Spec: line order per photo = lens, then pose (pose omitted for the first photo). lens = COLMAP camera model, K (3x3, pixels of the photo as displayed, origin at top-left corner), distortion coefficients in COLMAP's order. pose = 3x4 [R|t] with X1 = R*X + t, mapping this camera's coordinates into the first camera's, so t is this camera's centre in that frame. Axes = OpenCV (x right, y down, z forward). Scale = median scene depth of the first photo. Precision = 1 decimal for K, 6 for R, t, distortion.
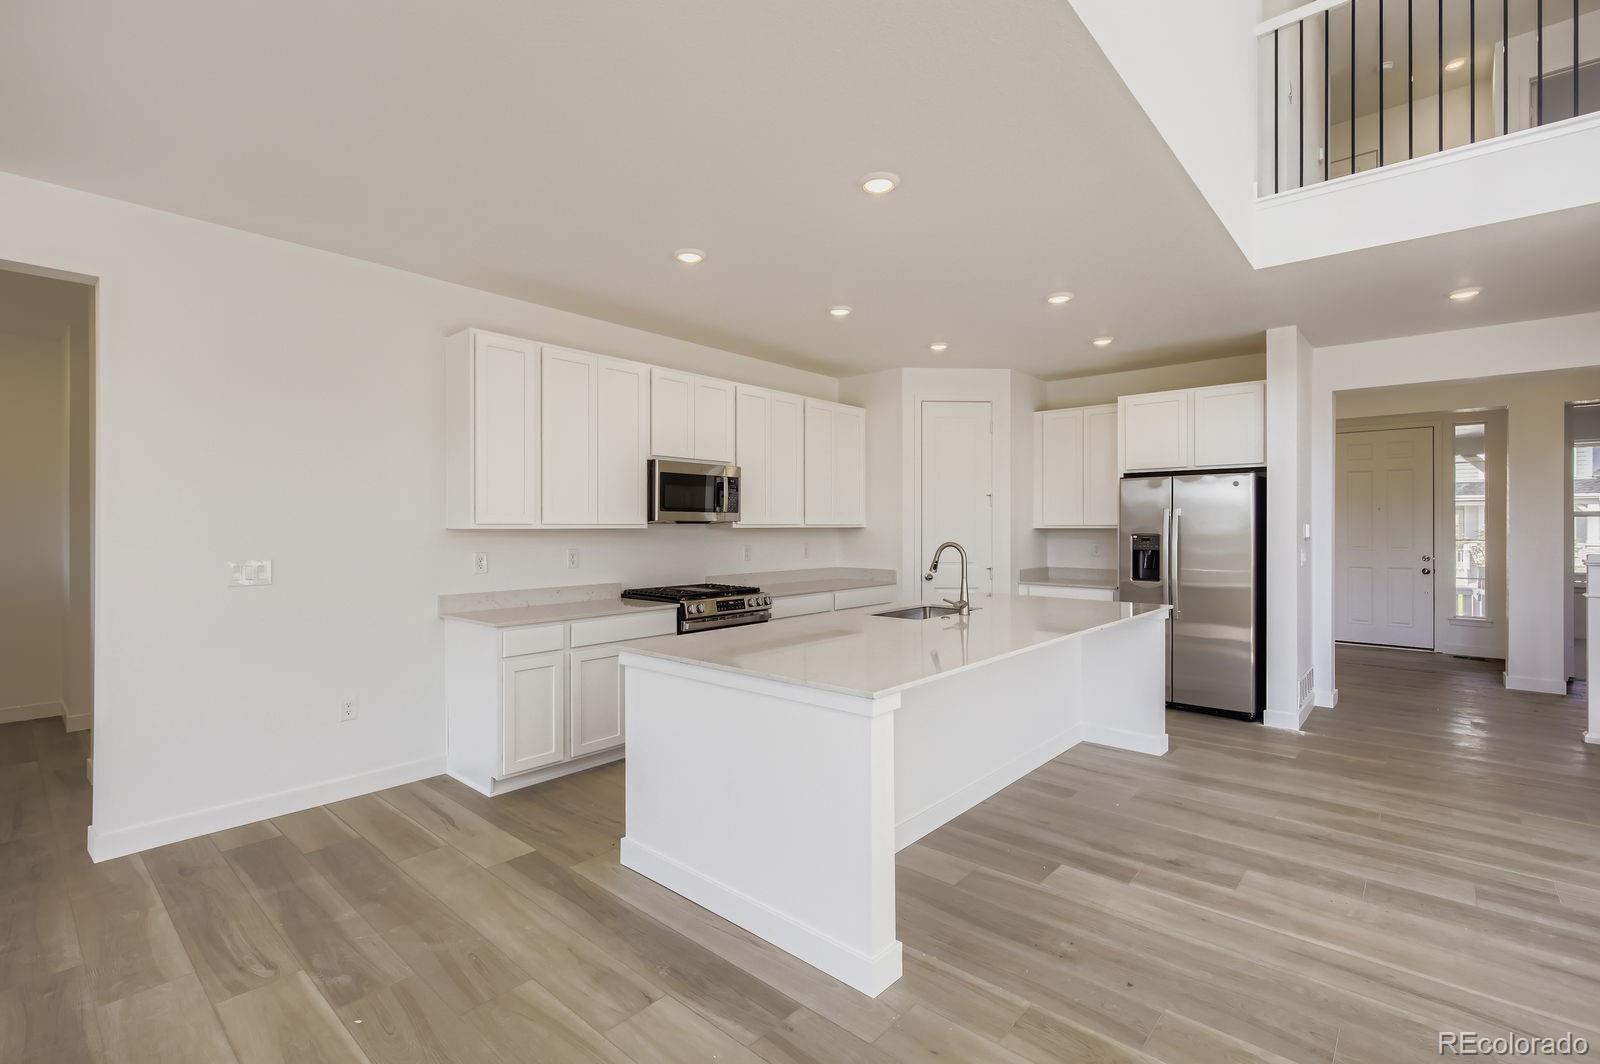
lens RADIAL K [[725.7, 0, 801.1], [0, 725.7, 525.6], [0, 0, 1]] dist [0.002454, -0.000103]
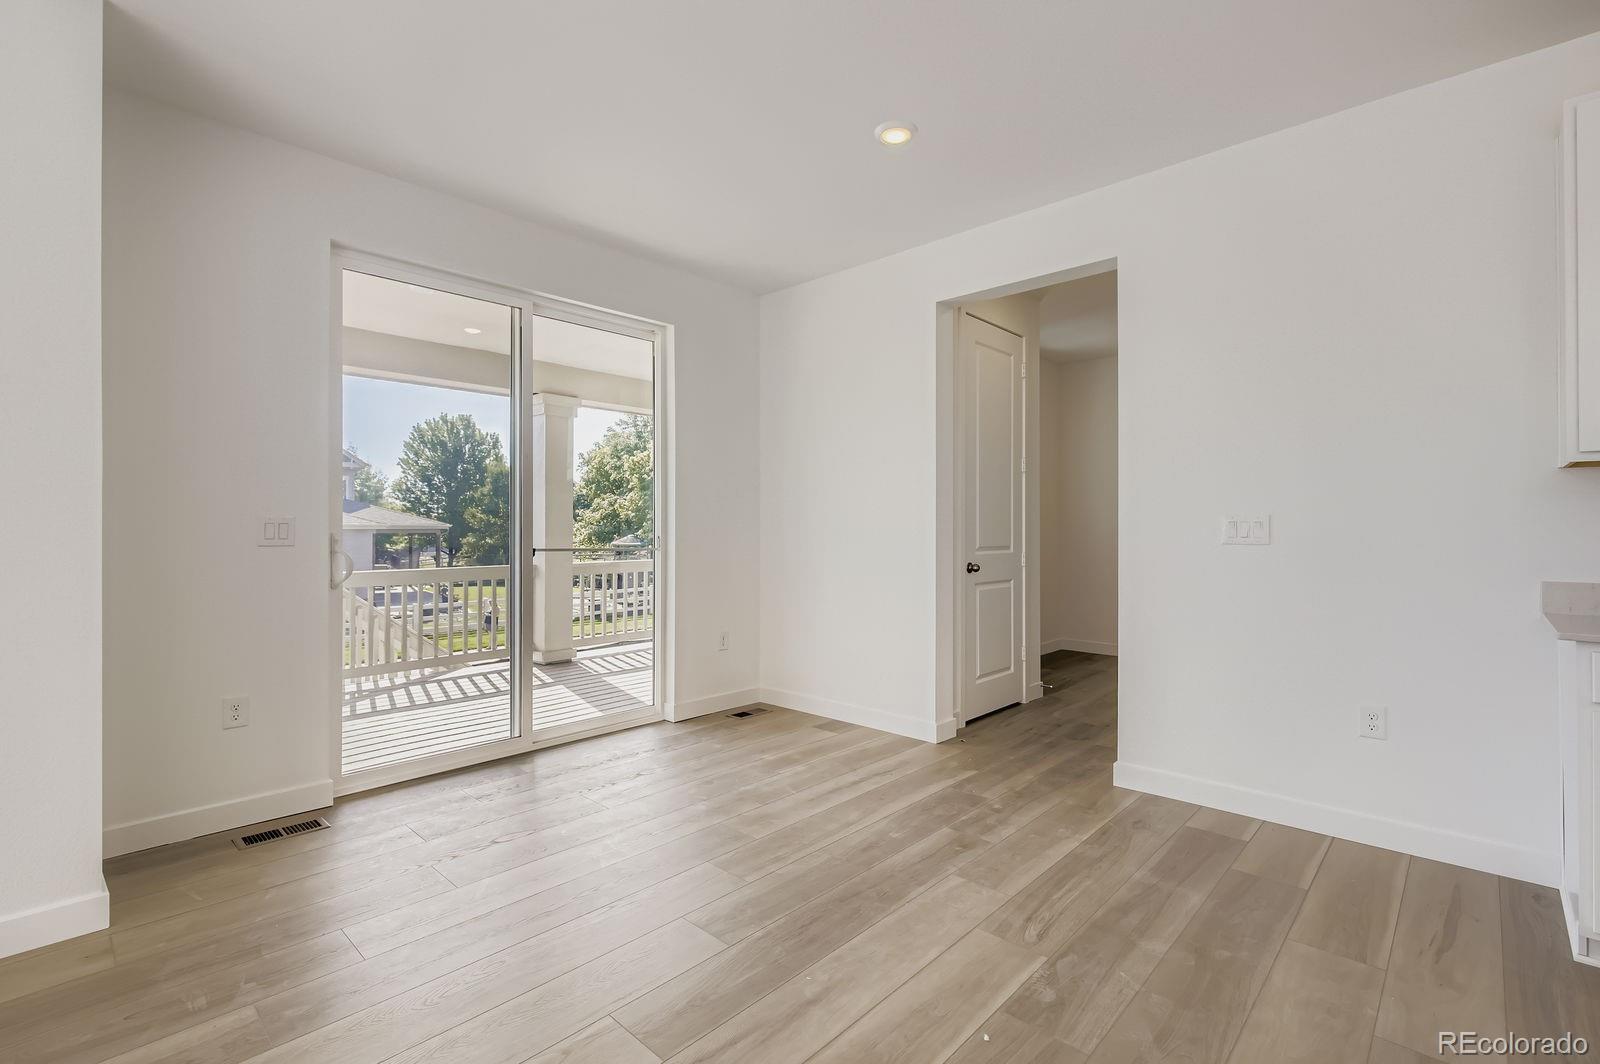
lens RADIAL K [[725.7, 0, 803.1], [0, 725.7, 521.7], [0, 0, 1]] dist [0.002454, -0.000103]
pose [[-0.031043, -0.007845, -0.999487, 0.095287], [0.000140, 0.999969, -0.007853, 0.043581], [0.999518, -0.000384, -0.031041, 0.345872]]
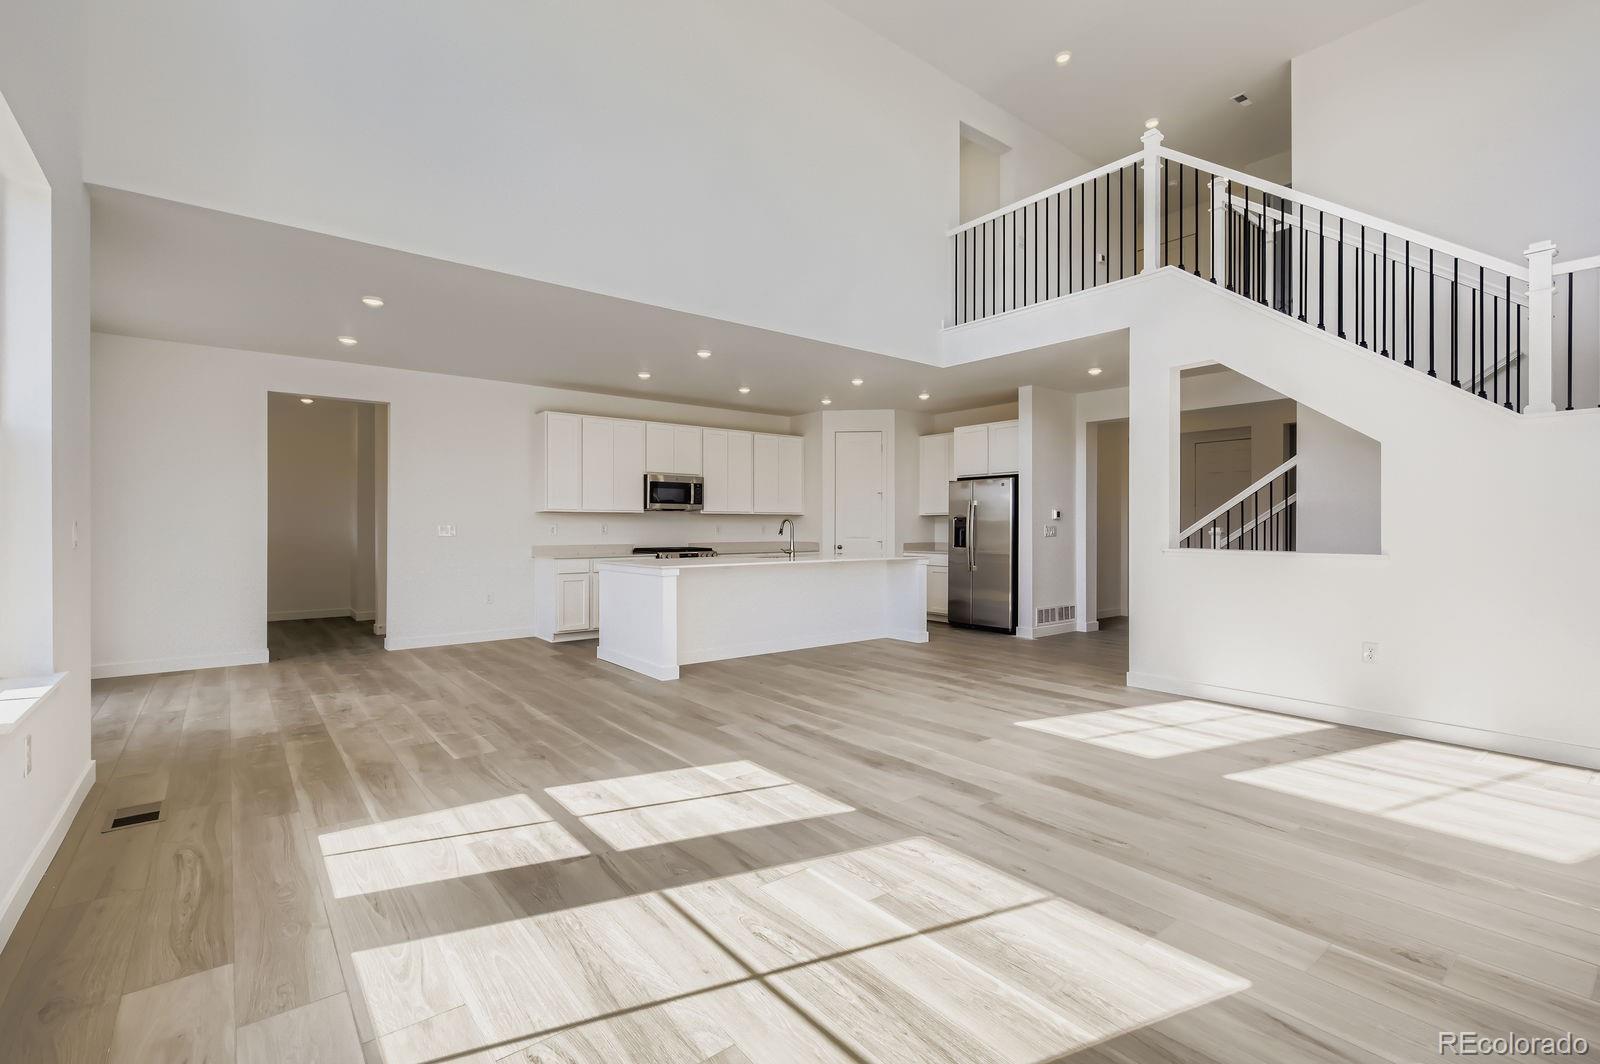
lens RADIAL K [[725.7, 0, 802.0], [0, 725.7, 529.8], [0, 0, 1]] dist [0.002454, -0.000103]
pose [[0.984265, 0.001503, -0.176695, 0.461931], [-0.000398, 0.999980, 0.006290, 0.031931], [0.176700, -0.006121, 0.984246, -0.656842]]
